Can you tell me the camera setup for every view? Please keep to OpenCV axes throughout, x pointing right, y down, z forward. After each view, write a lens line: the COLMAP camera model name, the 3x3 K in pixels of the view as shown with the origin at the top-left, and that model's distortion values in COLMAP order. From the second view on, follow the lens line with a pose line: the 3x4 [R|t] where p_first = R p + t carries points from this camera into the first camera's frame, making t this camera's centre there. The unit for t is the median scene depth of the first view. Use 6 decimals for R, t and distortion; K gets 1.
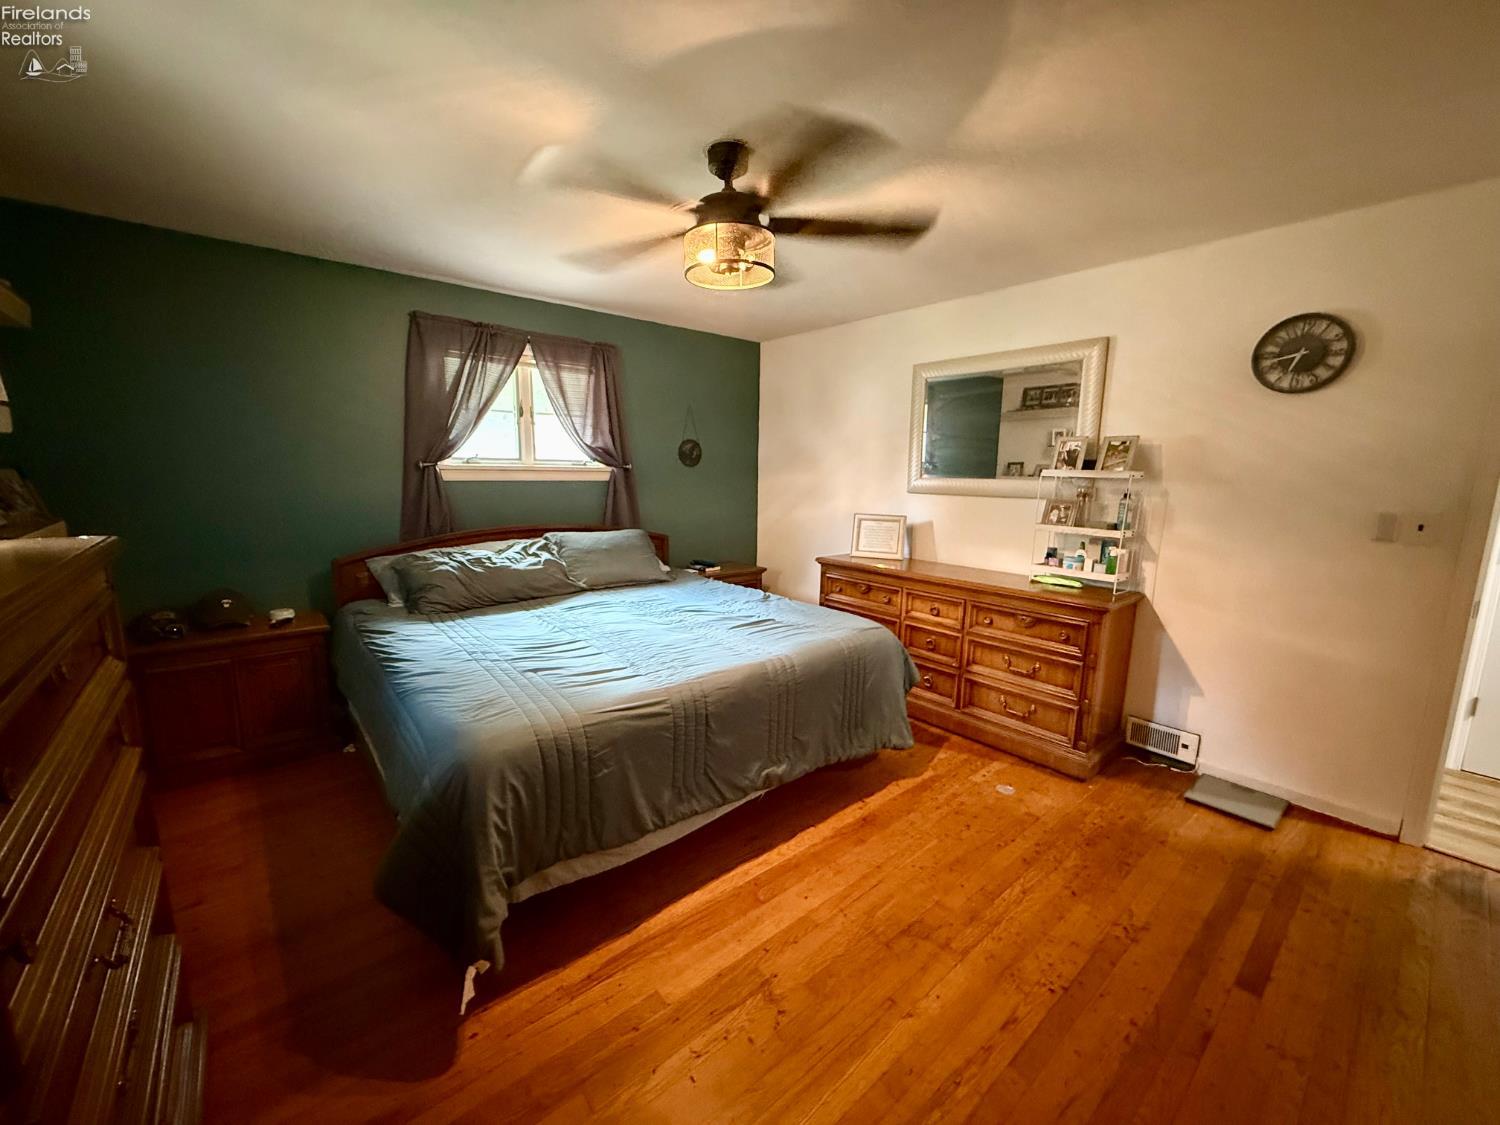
lens RADIAL K [[596.4, 0, 747.1], [0, 596.4, 562.4], [0, 0, 1]] dist [-0.003155, 0.000237]
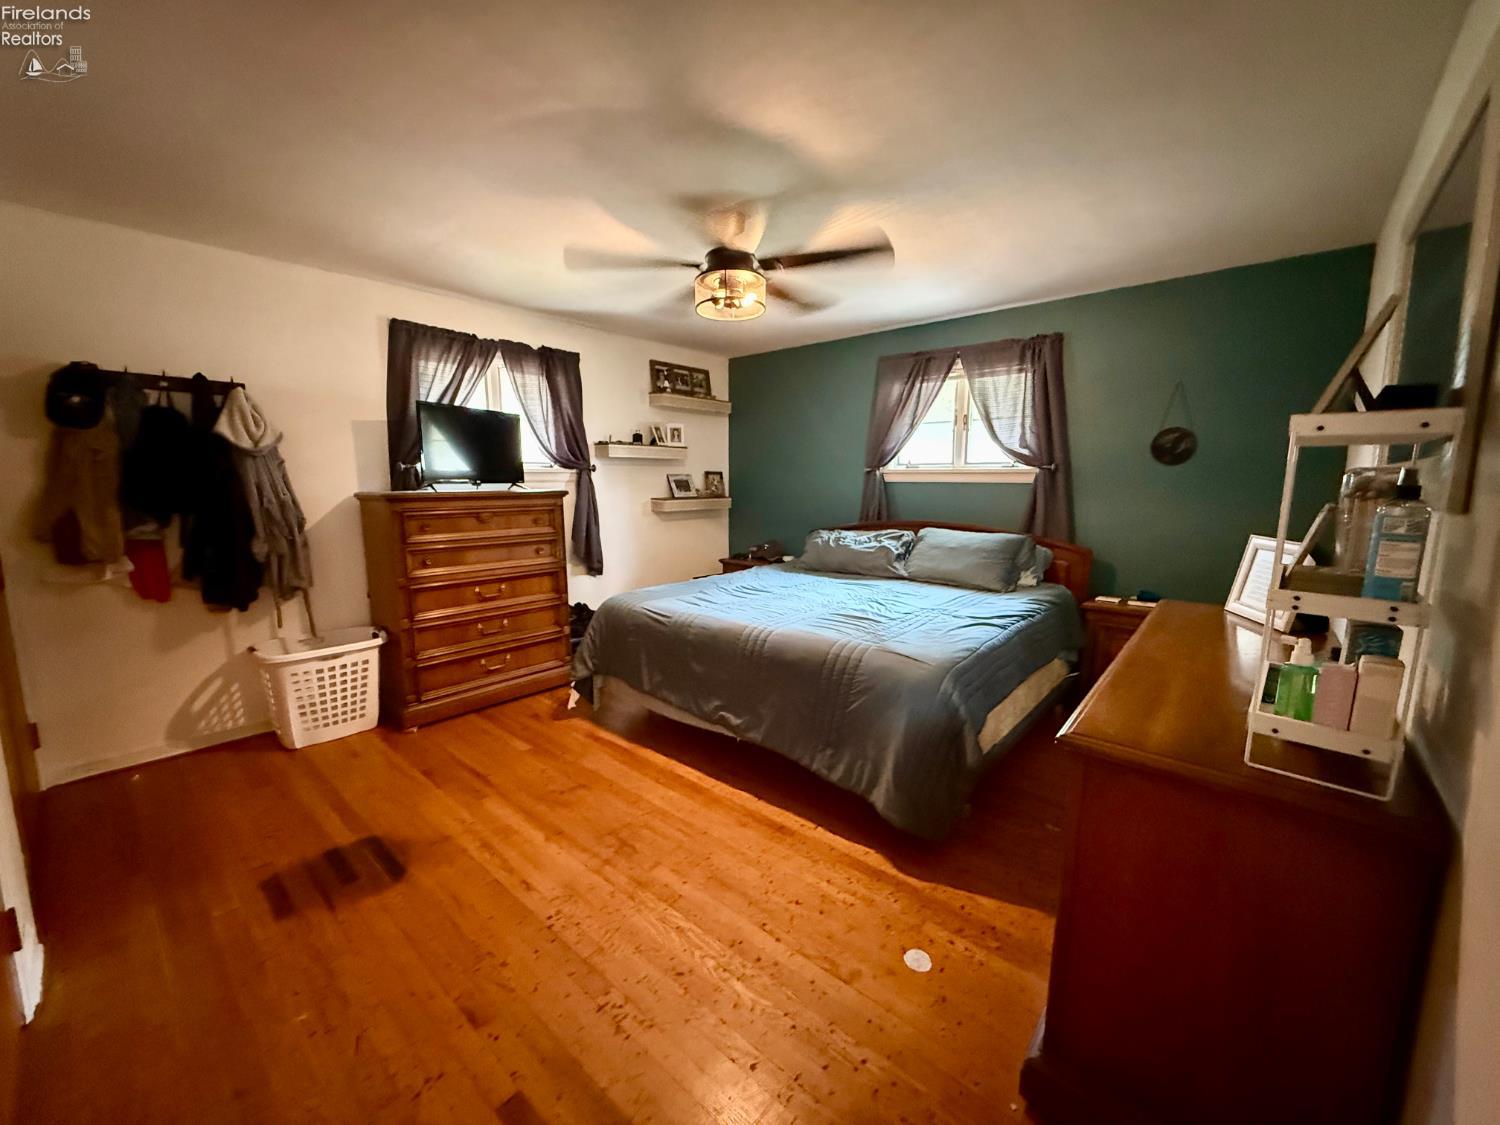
lens RADIAL K [[596.4, 0, 745.3], [0, 596.4, 563.9], [0, 0, 1]] dist [-0.003155, 0.000237]
pose [[0.144966, 0.123747, -0.981668, 0.898155], [-0.156684, 0.982500, 0.100714, -0.053188], [0.976952, 0.139211, 0.161818, 0.620841]]
